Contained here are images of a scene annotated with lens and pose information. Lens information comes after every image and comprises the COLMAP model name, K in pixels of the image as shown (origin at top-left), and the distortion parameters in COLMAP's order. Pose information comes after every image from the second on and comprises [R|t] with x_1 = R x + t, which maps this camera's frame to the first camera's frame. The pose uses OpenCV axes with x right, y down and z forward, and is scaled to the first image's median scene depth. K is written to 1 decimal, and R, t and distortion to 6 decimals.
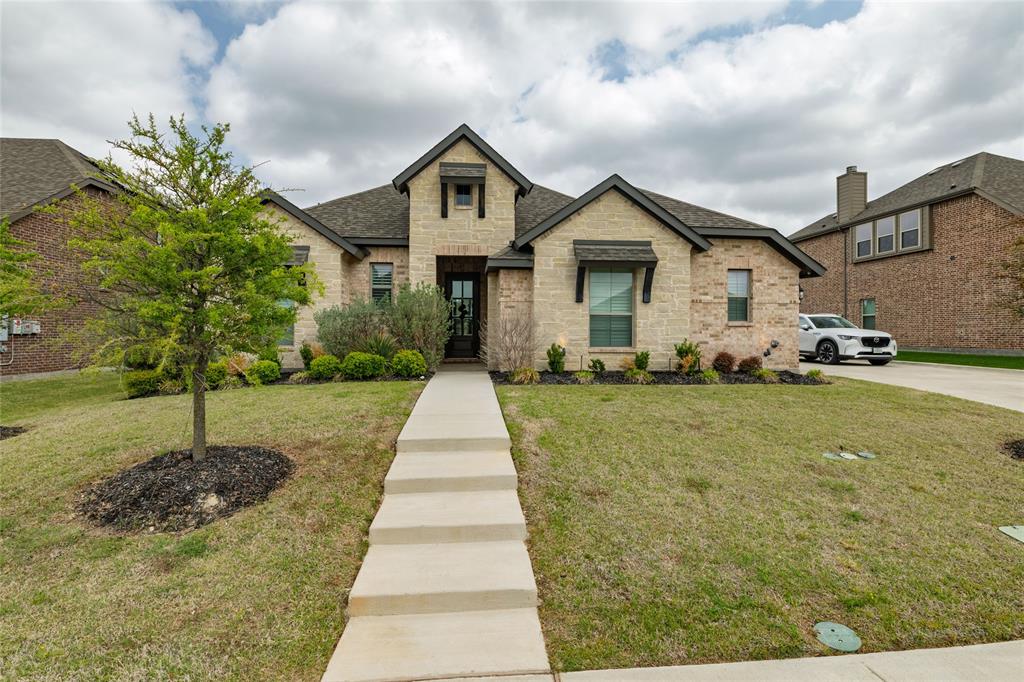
lens RADIAL K [[484.5, 0, 511.7], [0, 484.5, 338.1], [0, 0, 1]] dist [0.000196, 0.000095]
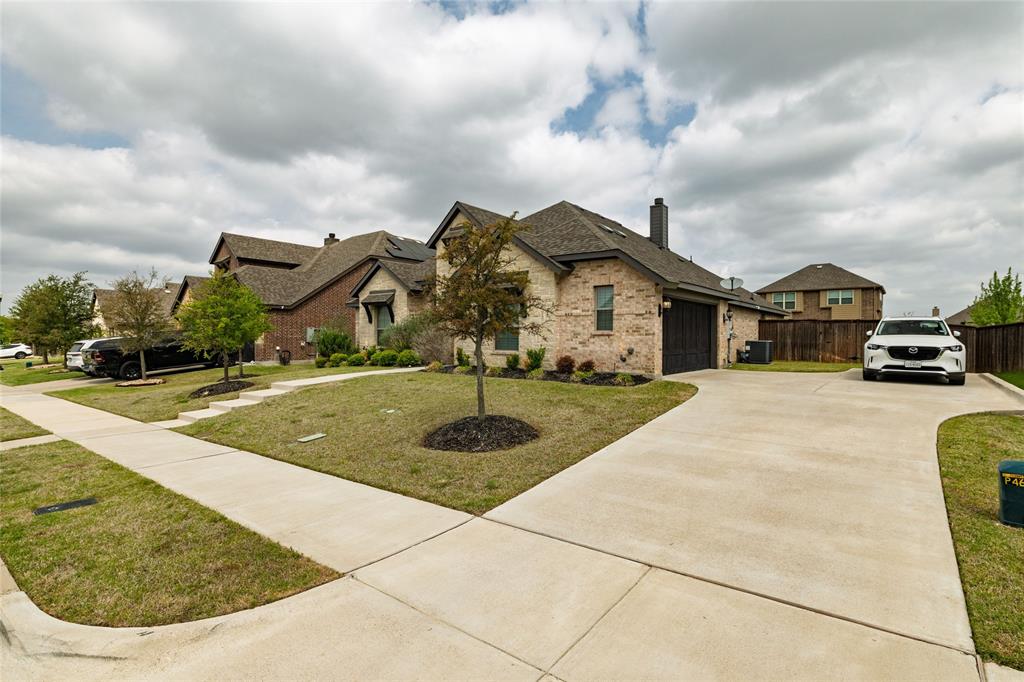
lens RADIAL K [[484.5, 0, 511.7], [0, 484.5, 338.1], [0, 0, 1]] dist [0.000196, 0.000095]
pose [[0.746292, 0.000214, -0.665618, 1.076040], [-0.008968, 0.999912, -0.009733, -0.003601], [0.665558, 0.013233, 0.746229, -0.006178]]
